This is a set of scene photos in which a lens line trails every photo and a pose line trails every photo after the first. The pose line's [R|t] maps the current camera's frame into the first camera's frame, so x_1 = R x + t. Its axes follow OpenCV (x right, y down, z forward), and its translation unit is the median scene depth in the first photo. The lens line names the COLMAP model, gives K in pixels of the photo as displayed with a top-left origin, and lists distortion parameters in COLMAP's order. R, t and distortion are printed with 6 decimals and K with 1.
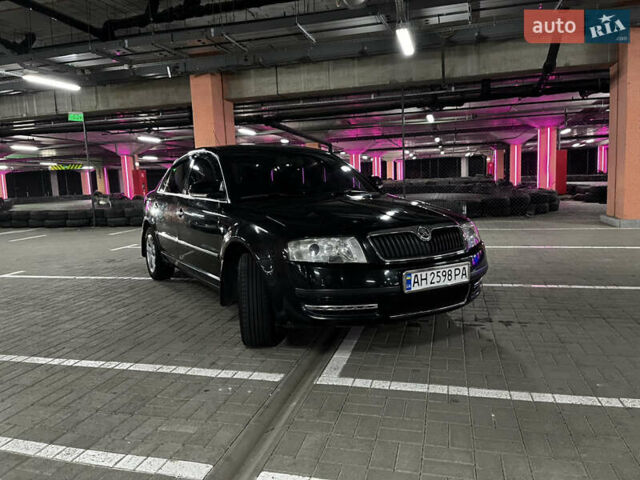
lens RADIAL K [[481.6, 0, 313.5], [0, 481.6, 238.6], [0, 0, 1]] dist [0.046074, -0.060991]
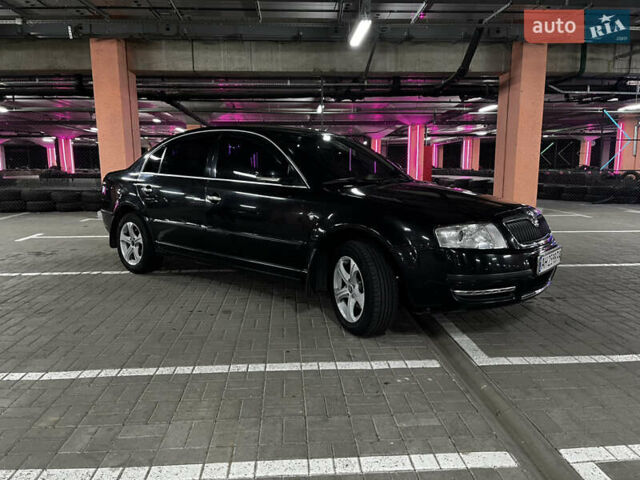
lens RADIAL K [[481.6, 0, 314.8], [0, 481.6, 241.2], [0, 0, 1]] dist [0.046074, -0.060991]
pose [[0.946313, -0.014653, 0.322920, -0.303686], [0.004292, 0.999454, 0.032774, -0.000719], [-0.323223, -0.029628, 0.945859, 0.064523]]
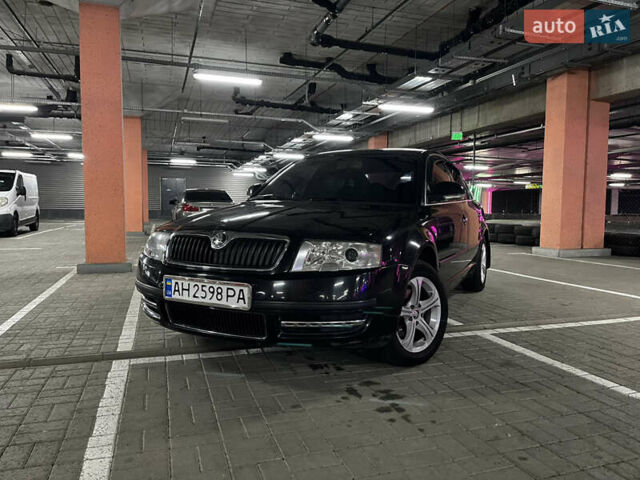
lens RADIAL K [[481.6, 0, 317.6], [0, 481.6, 239.6], [0, 0, 1]] dist [0.046074, -0.060991]
pose [[0.556035, 0.100738, -0.825031, 0.524168], [-0.133595, 0.990554, 0.030911, -0.031309], [0.820352, 0.093033, 0.564241, 0.339302]]
